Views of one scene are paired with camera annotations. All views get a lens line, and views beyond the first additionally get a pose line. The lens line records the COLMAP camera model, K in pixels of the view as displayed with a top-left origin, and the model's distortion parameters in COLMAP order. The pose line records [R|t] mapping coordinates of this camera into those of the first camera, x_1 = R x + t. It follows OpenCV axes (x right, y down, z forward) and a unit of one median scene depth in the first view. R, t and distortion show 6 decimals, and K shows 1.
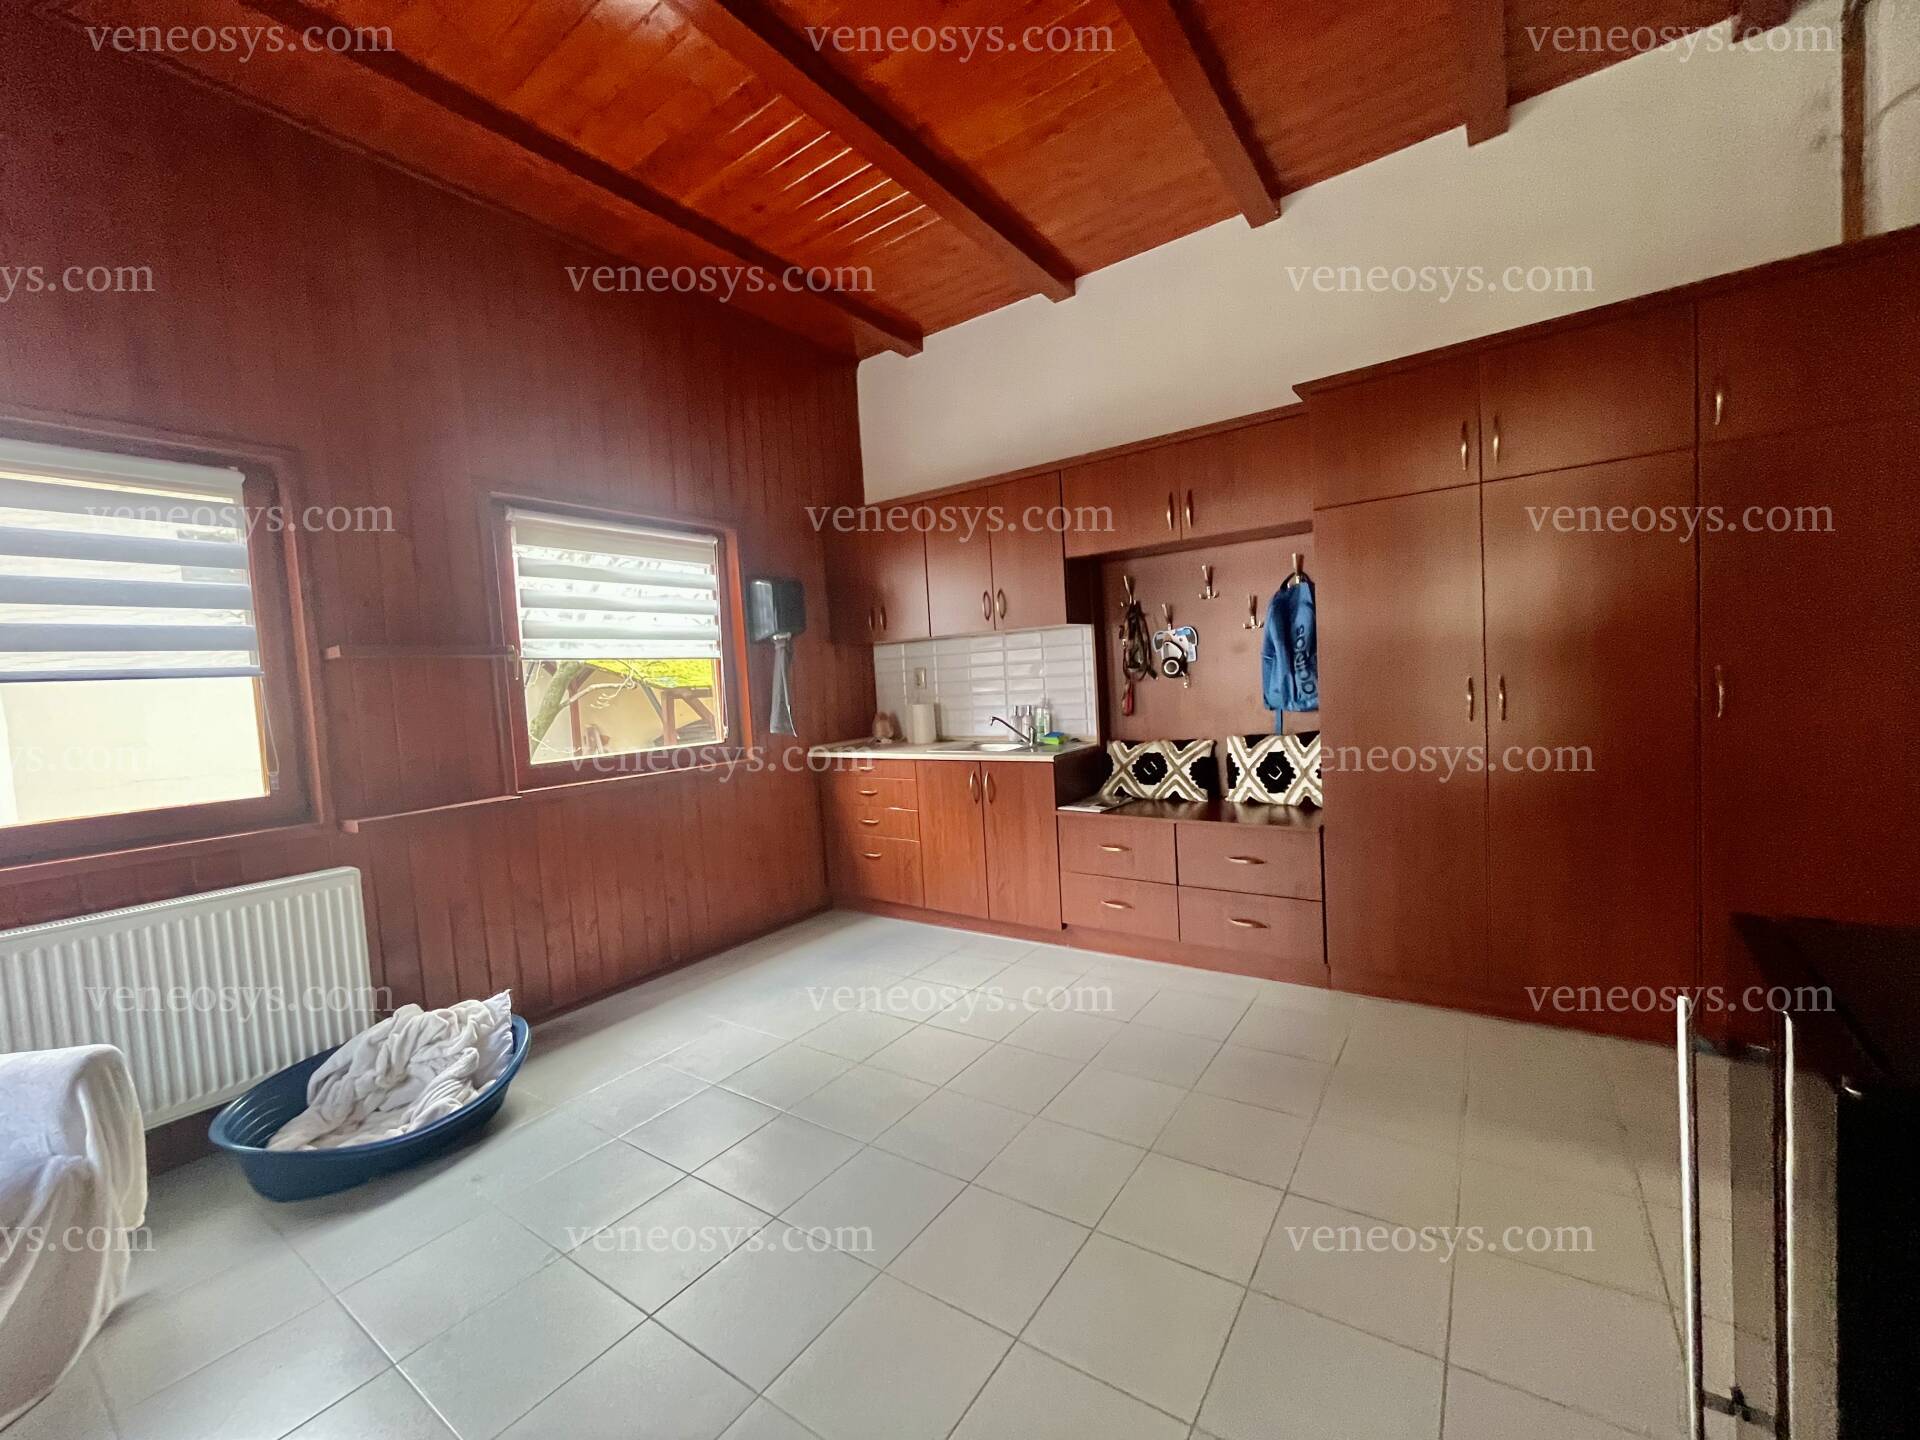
lens RADIAL K [[775.1, 0, 957.0], [0, 775.1, 720.1], [0, 0, 1]] dist [-0.001044, 0.000288]
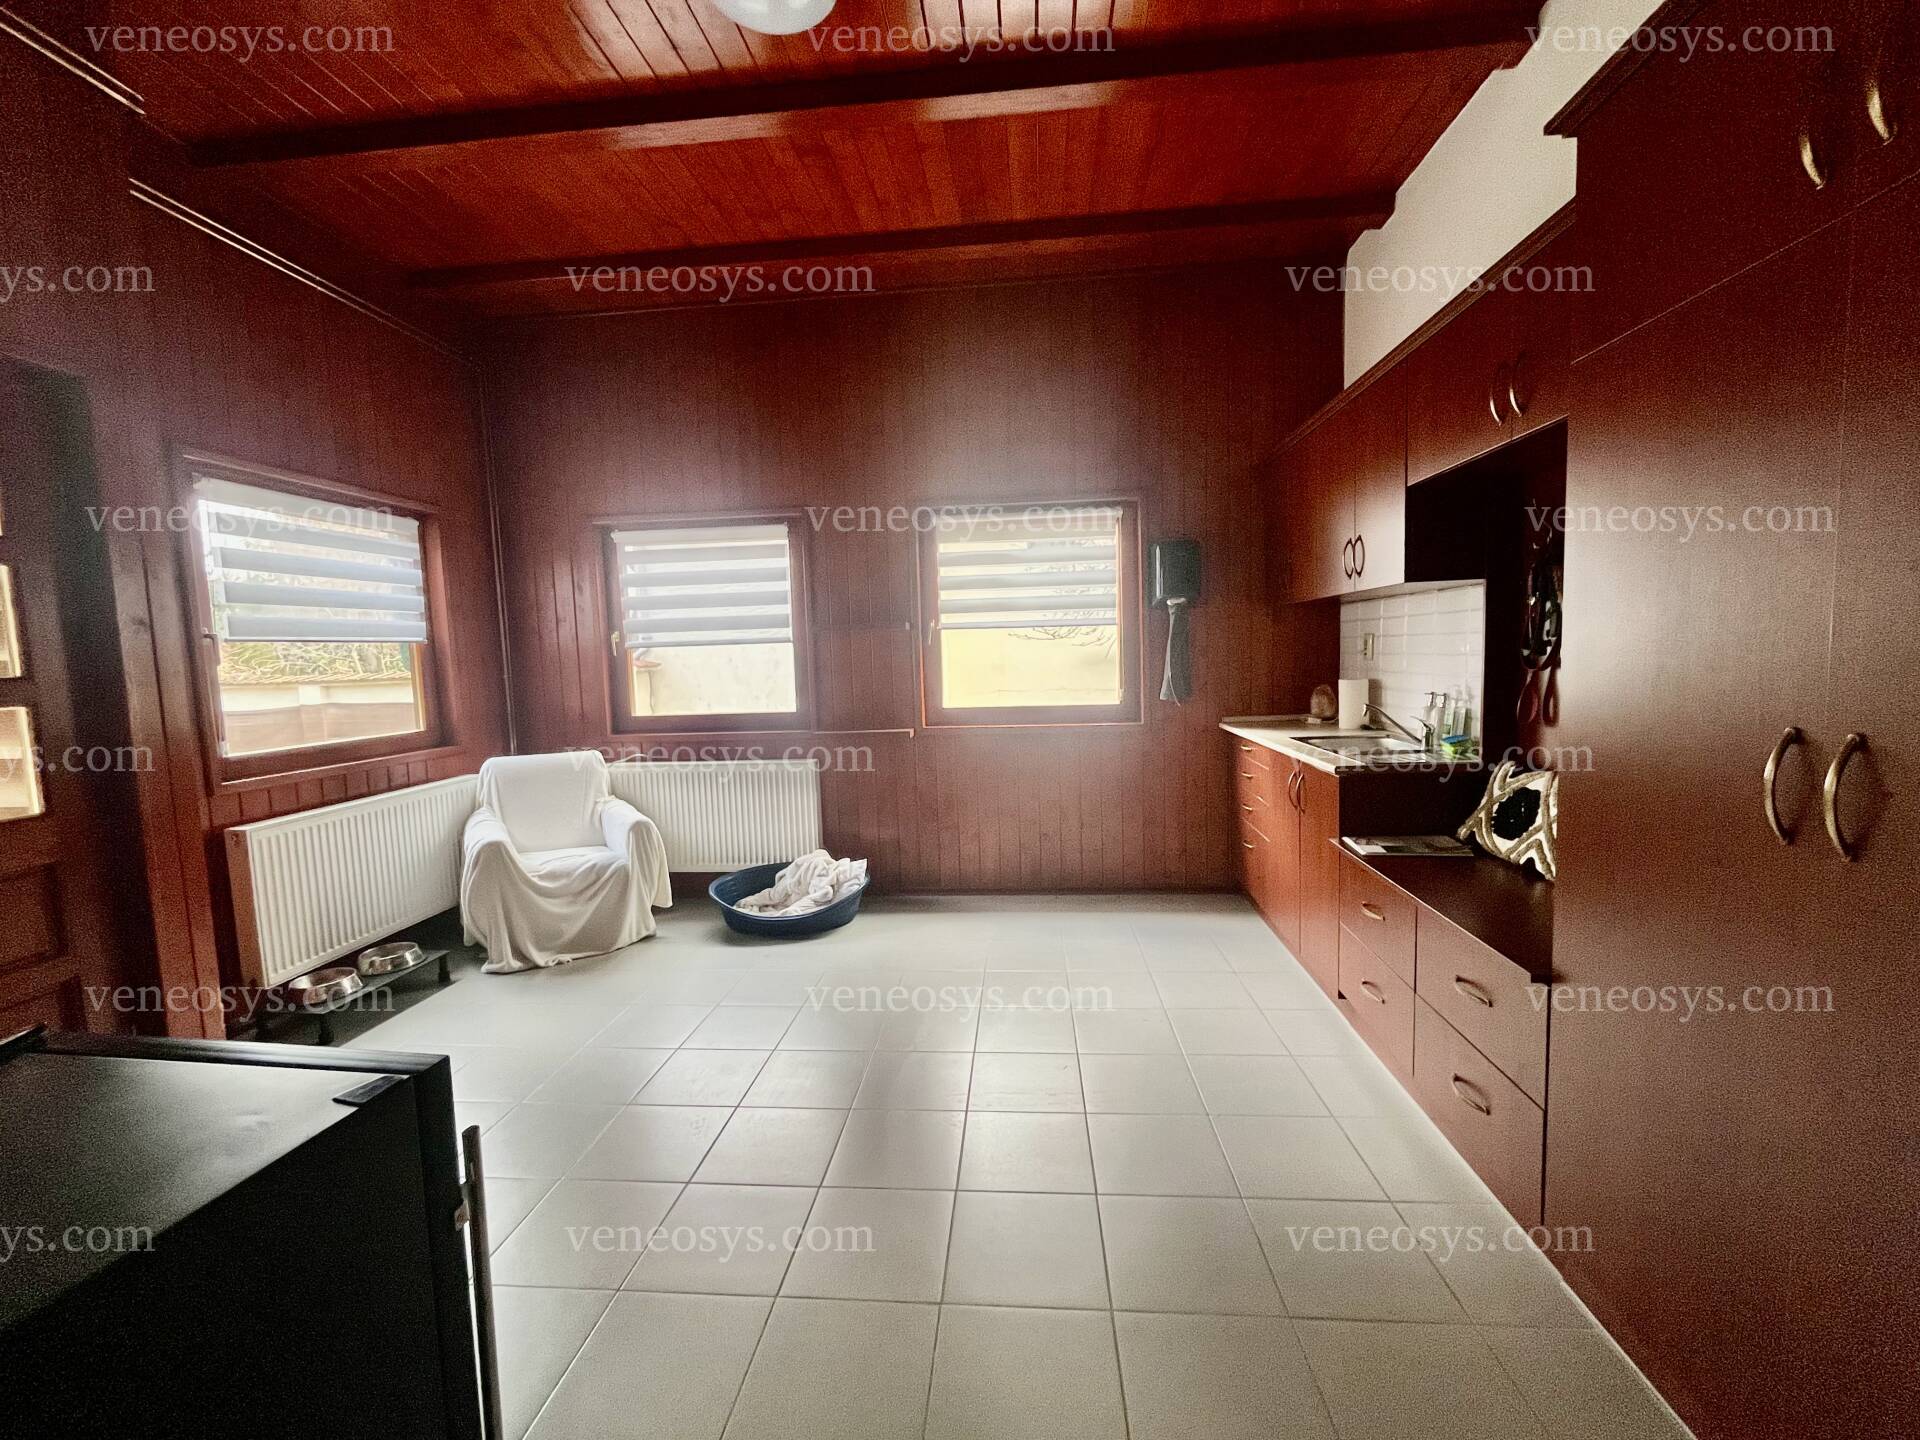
lens RADIAL K [[775.1, 0, 963.9], [0, 775.1, 720.9], [0, 0, 1]] dist [-0.001044, 0.000288]
pose [[0.510690, 0.115150, -0.852019, 0.620590], [-0.042896, 0.993169, 0.108515, -0.068023], [0.858694, -0.018870, 0.512141, 0.343492]]
